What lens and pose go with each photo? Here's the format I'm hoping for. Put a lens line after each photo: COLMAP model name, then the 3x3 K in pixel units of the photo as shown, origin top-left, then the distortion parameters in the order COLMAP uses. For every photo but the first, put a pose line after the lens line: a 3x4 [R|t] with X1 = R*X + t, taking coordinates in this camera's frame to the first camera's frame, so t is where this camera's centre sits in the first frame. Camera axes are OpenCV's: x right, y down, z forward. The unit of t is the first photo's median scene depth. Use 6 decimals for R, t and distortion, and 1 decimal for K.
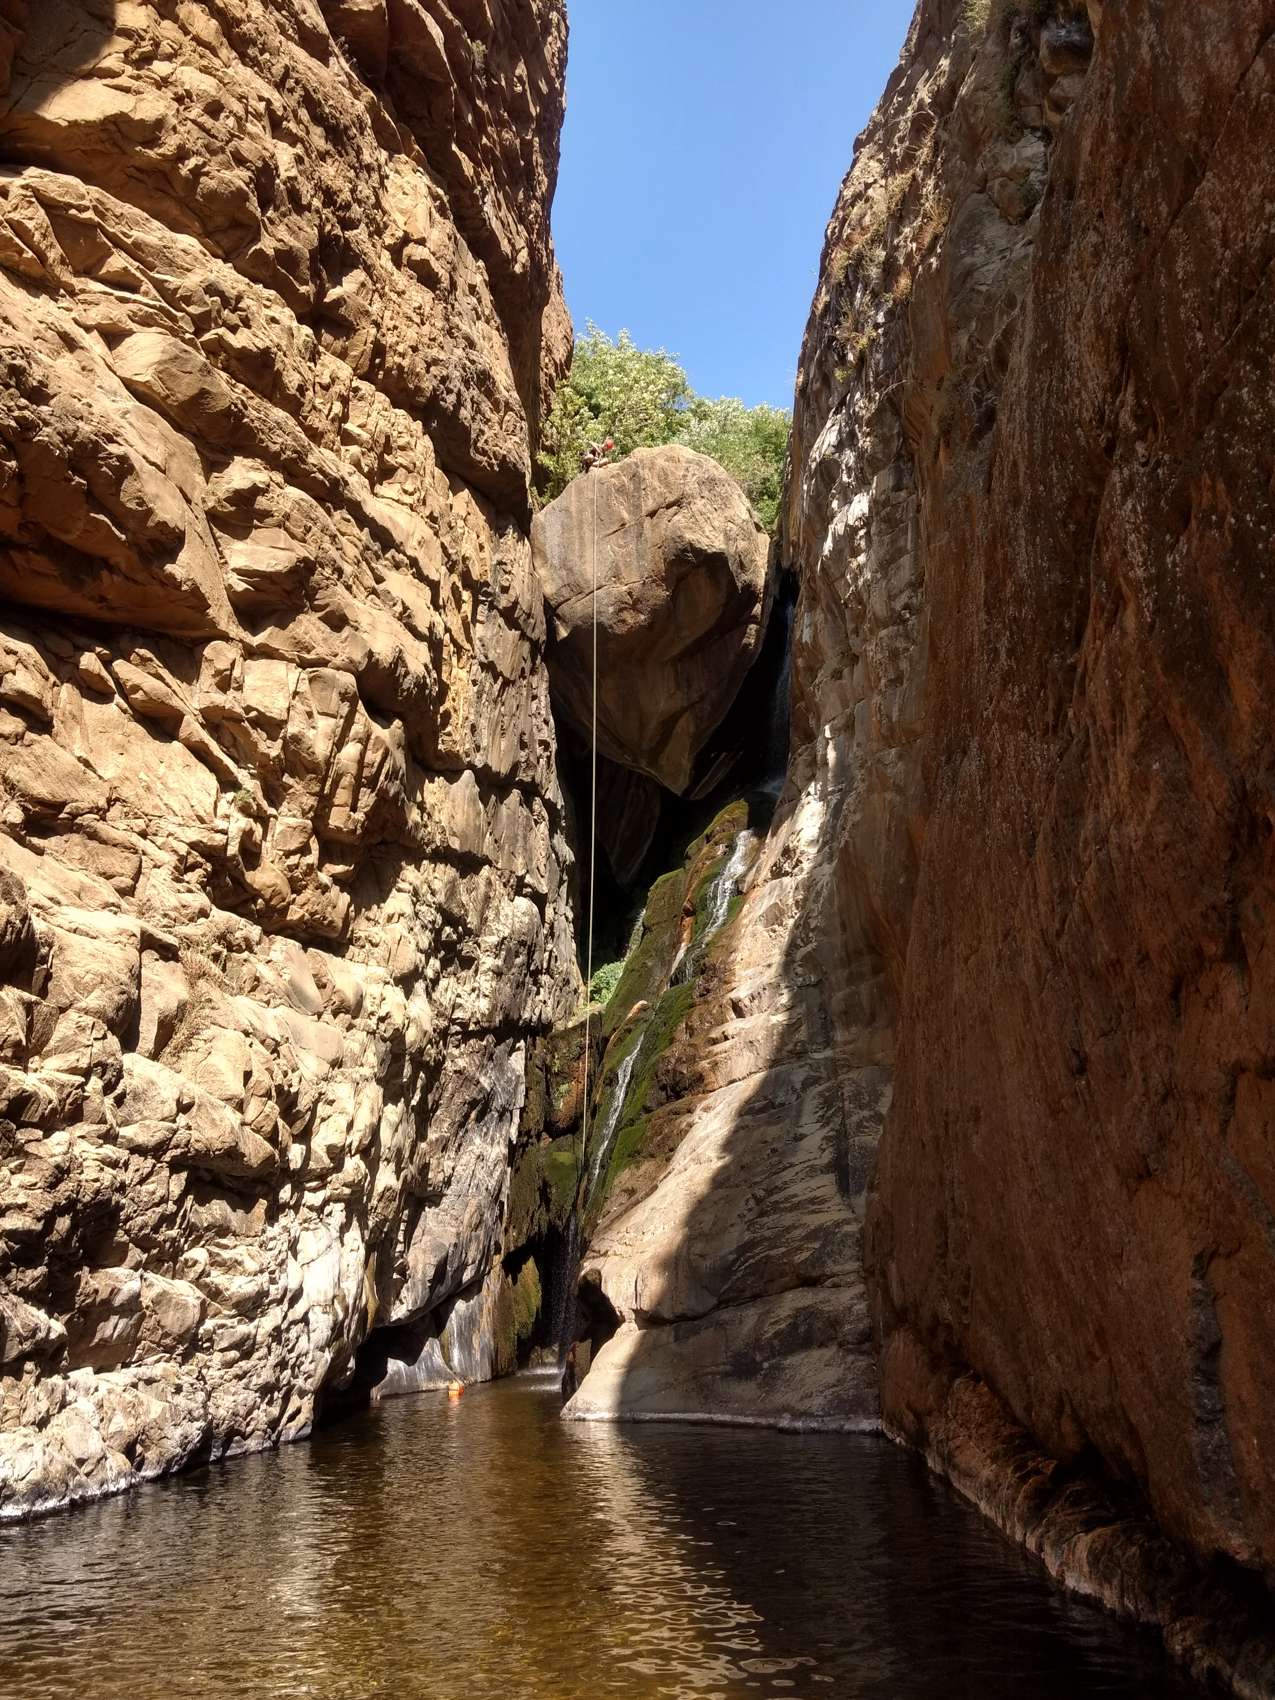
lens RADIAL K [[1309.6, 0, 644.5], [0, 1309.6, 867.7], [0, 0, 1]] dist [0.003004, 0.028143]
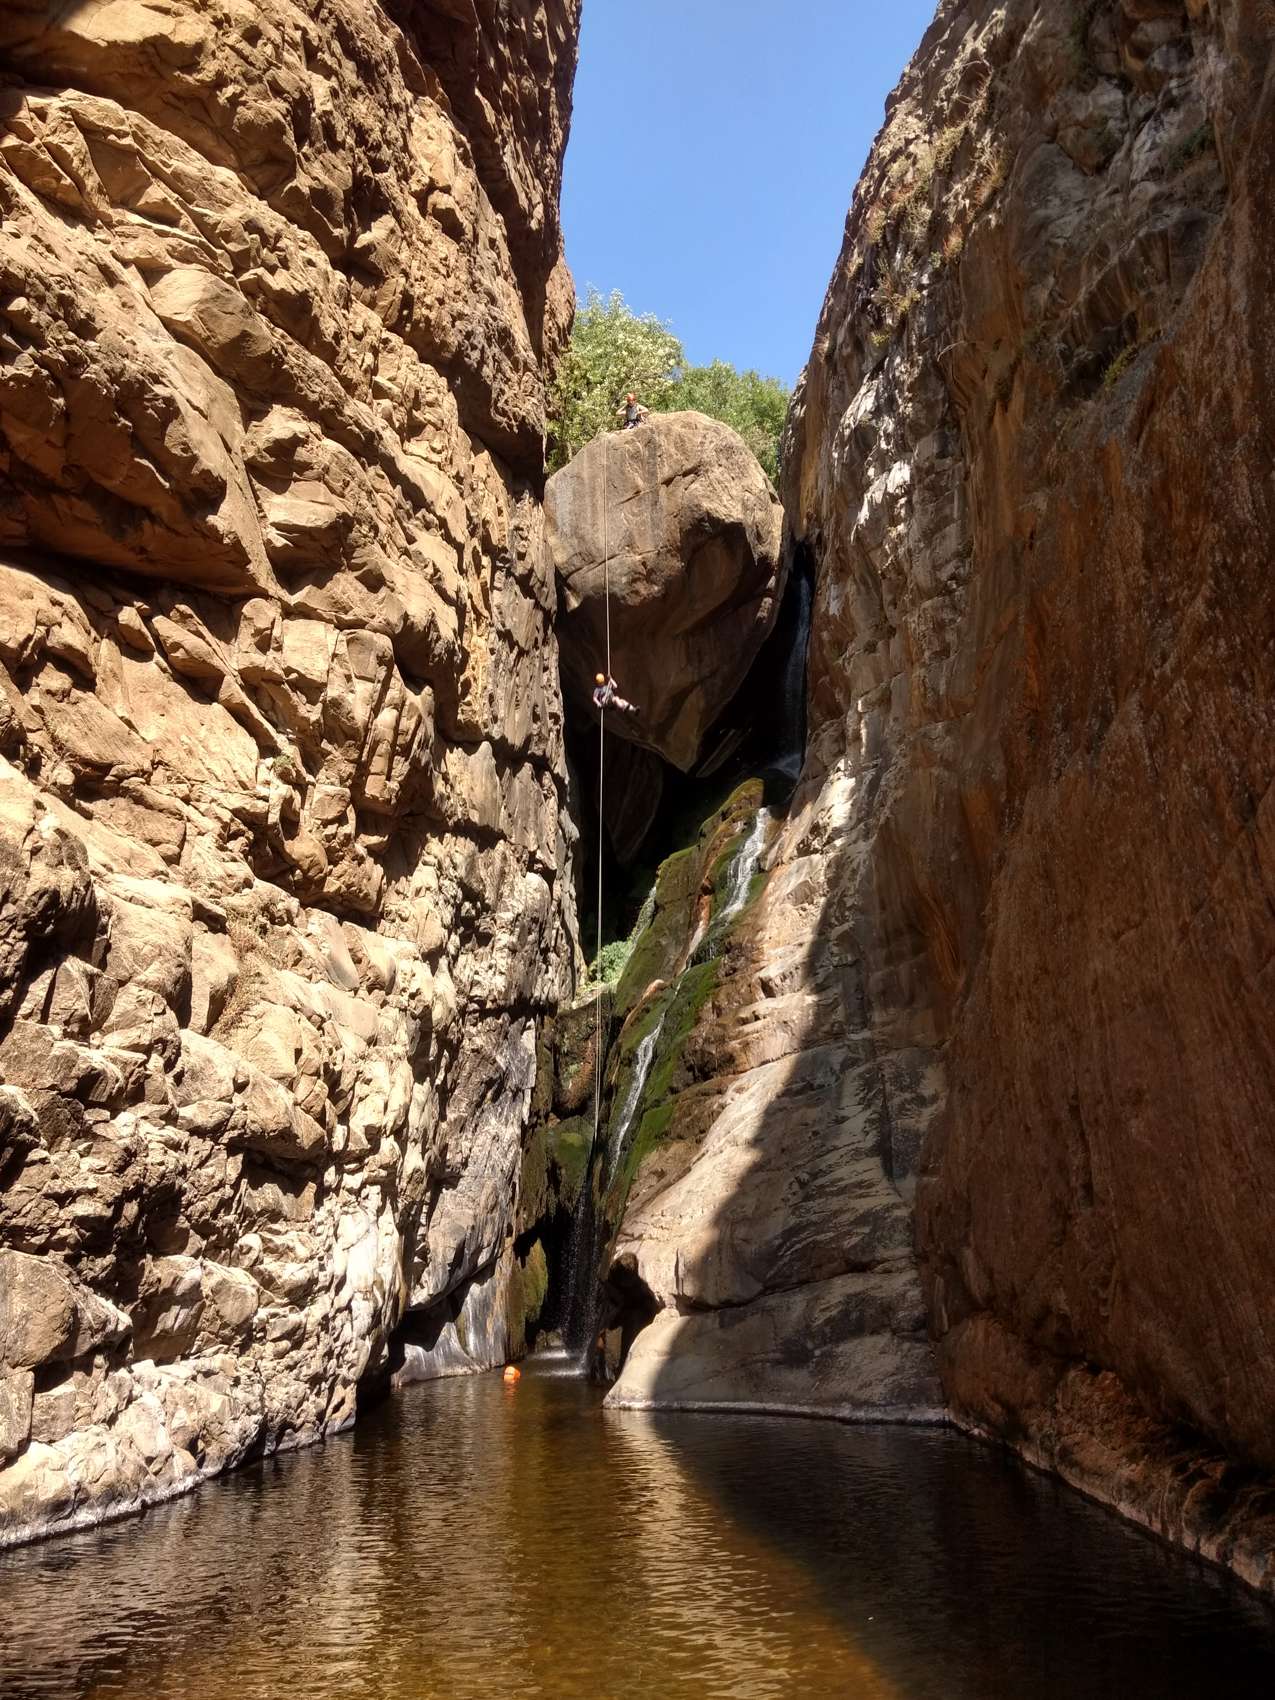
lens RADIAL K [[1309.6, 0, 634.5], [0, 1309.6, 871.8], [0, 0, 1]] dist [0.003004, 0.028143]
pose [[0.999660, 0.013213, 0.022465, -0.050919], [-0.013636, 0.999730, 0.018806, 0.003066], [-0.022210, -0.019106, 0.999571, 0.026986]]
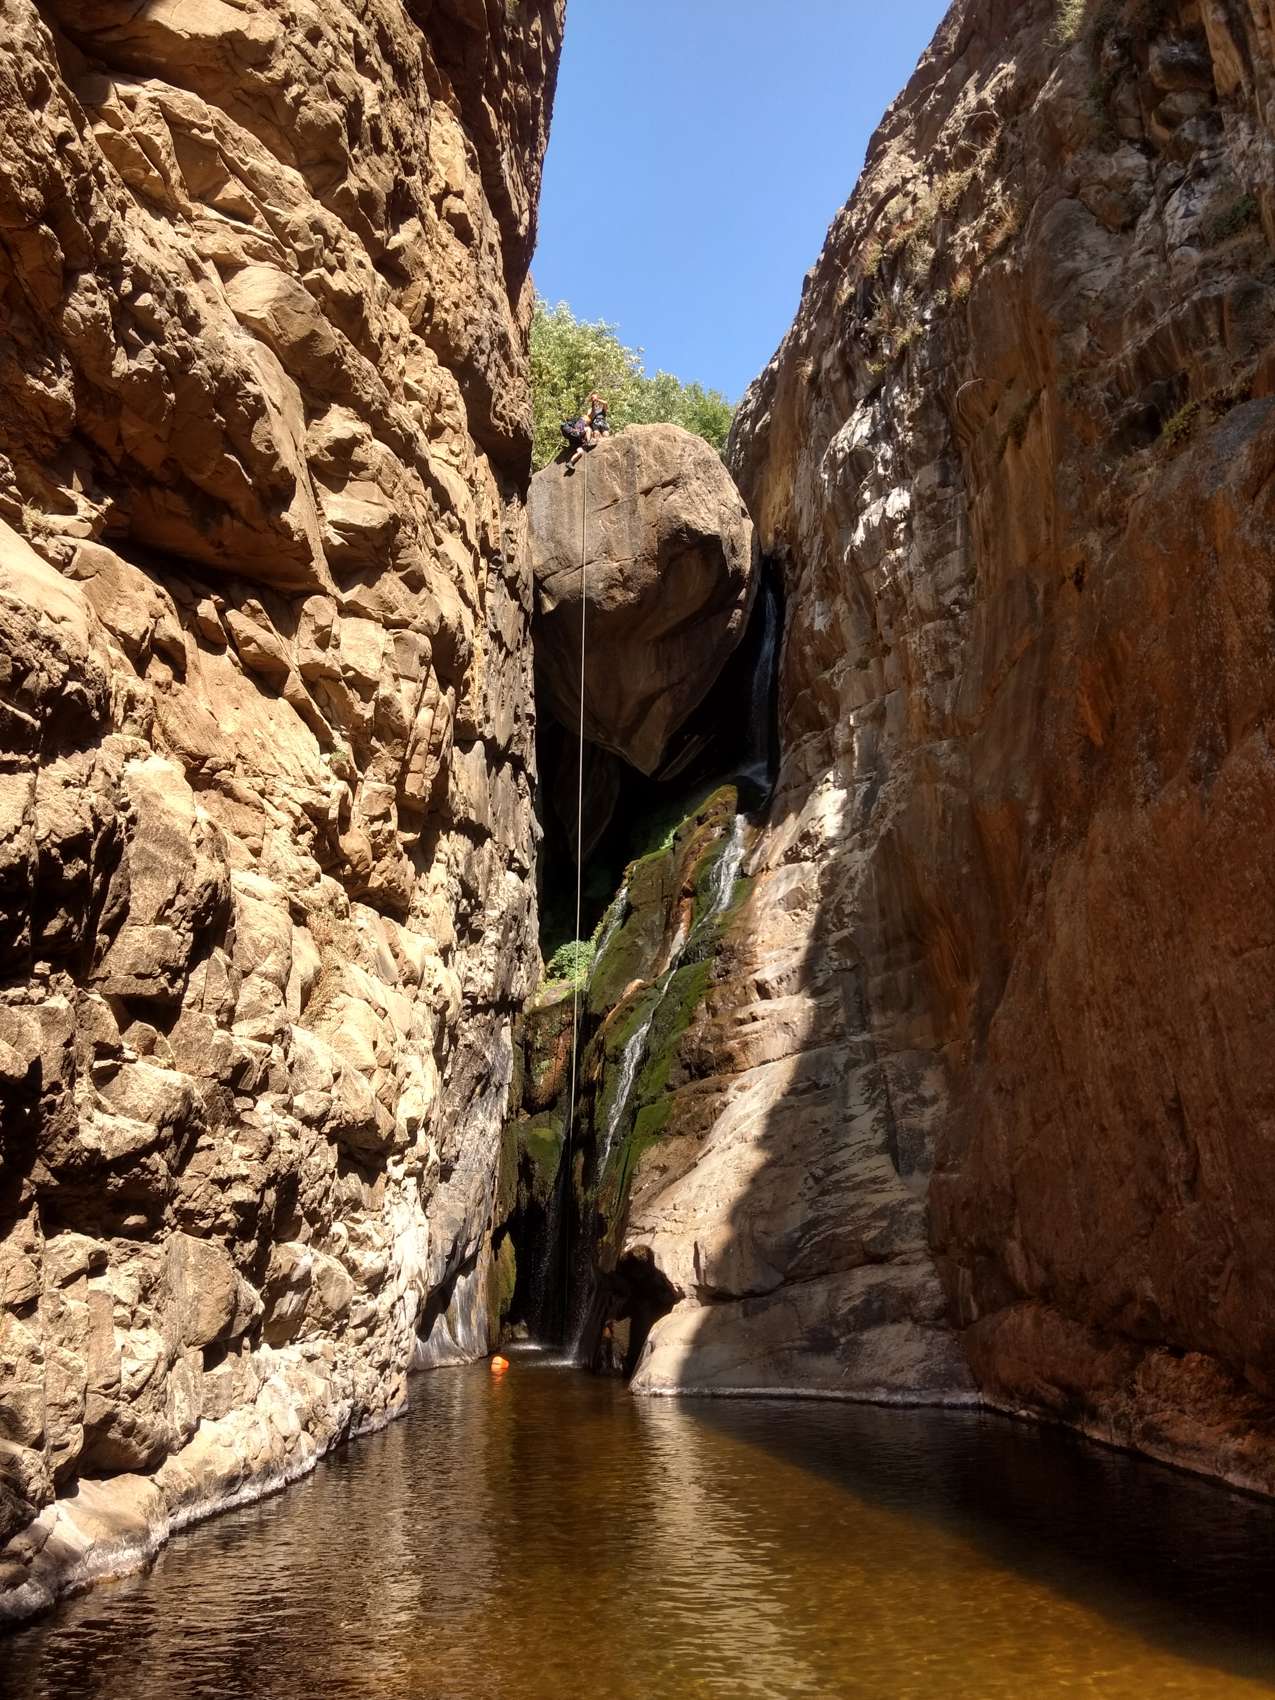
lens RADIAL K [[1309.6, 0, 635.3], [0, 1309.6, 870.3], [0, 0, 1]] dist [0.003004, 0.028143]
pose [[0.993017, 0.038180, 0.111620, -0.140940], [-0.040105, 0.999082, 0.015049, 0.003630], [-0.110943, -0.019420, 0.993637, 0.009733]]
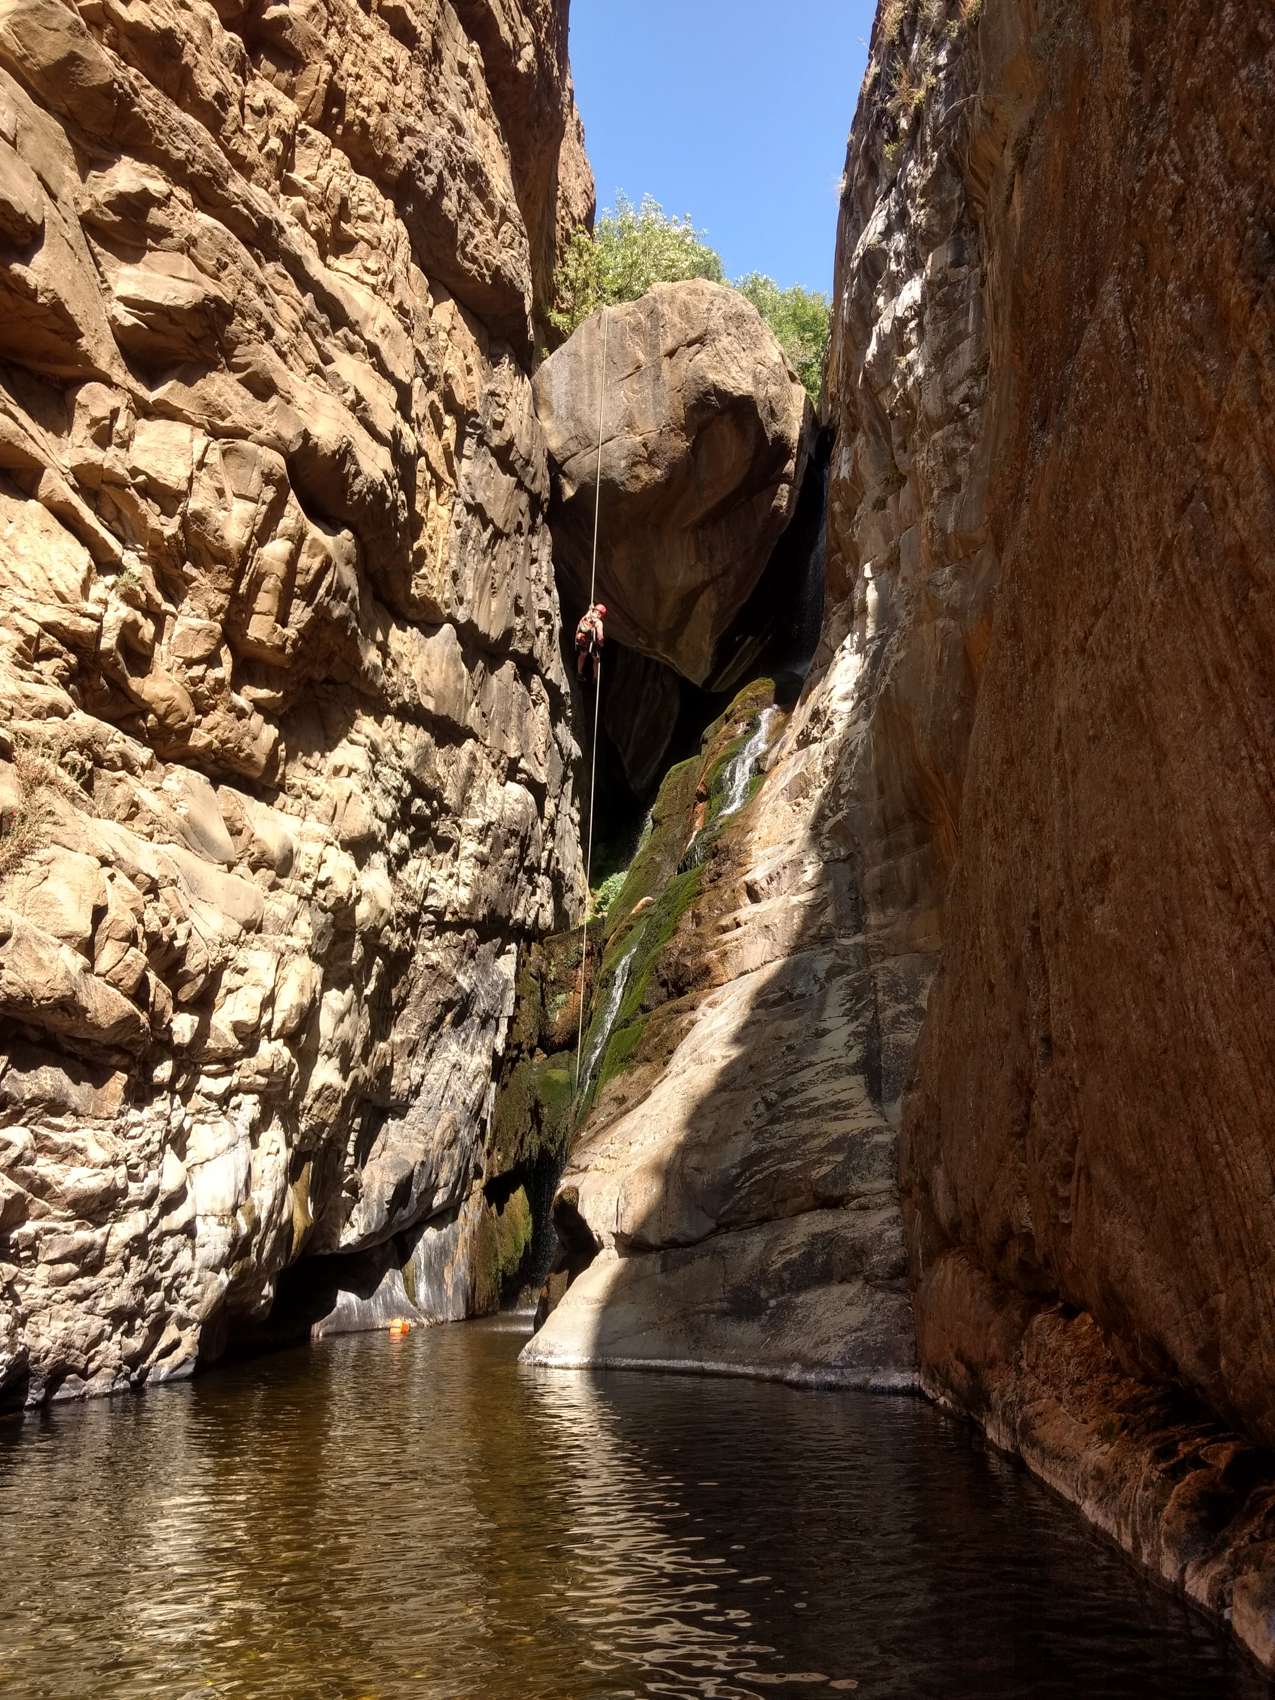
lens RADIAL K [[1309.6, 0, 644.0], [0, 1309.6, 867.5], [0, 0, 1]] dist [0.003004, 0.028143]
pose [[0.999505, 0.015106, -0.027588, 0.023237], [-0.014275, 0.999447, 0.030046, 0.066046], [0.028027, -0.029637, 0.999168, 0.151521]]
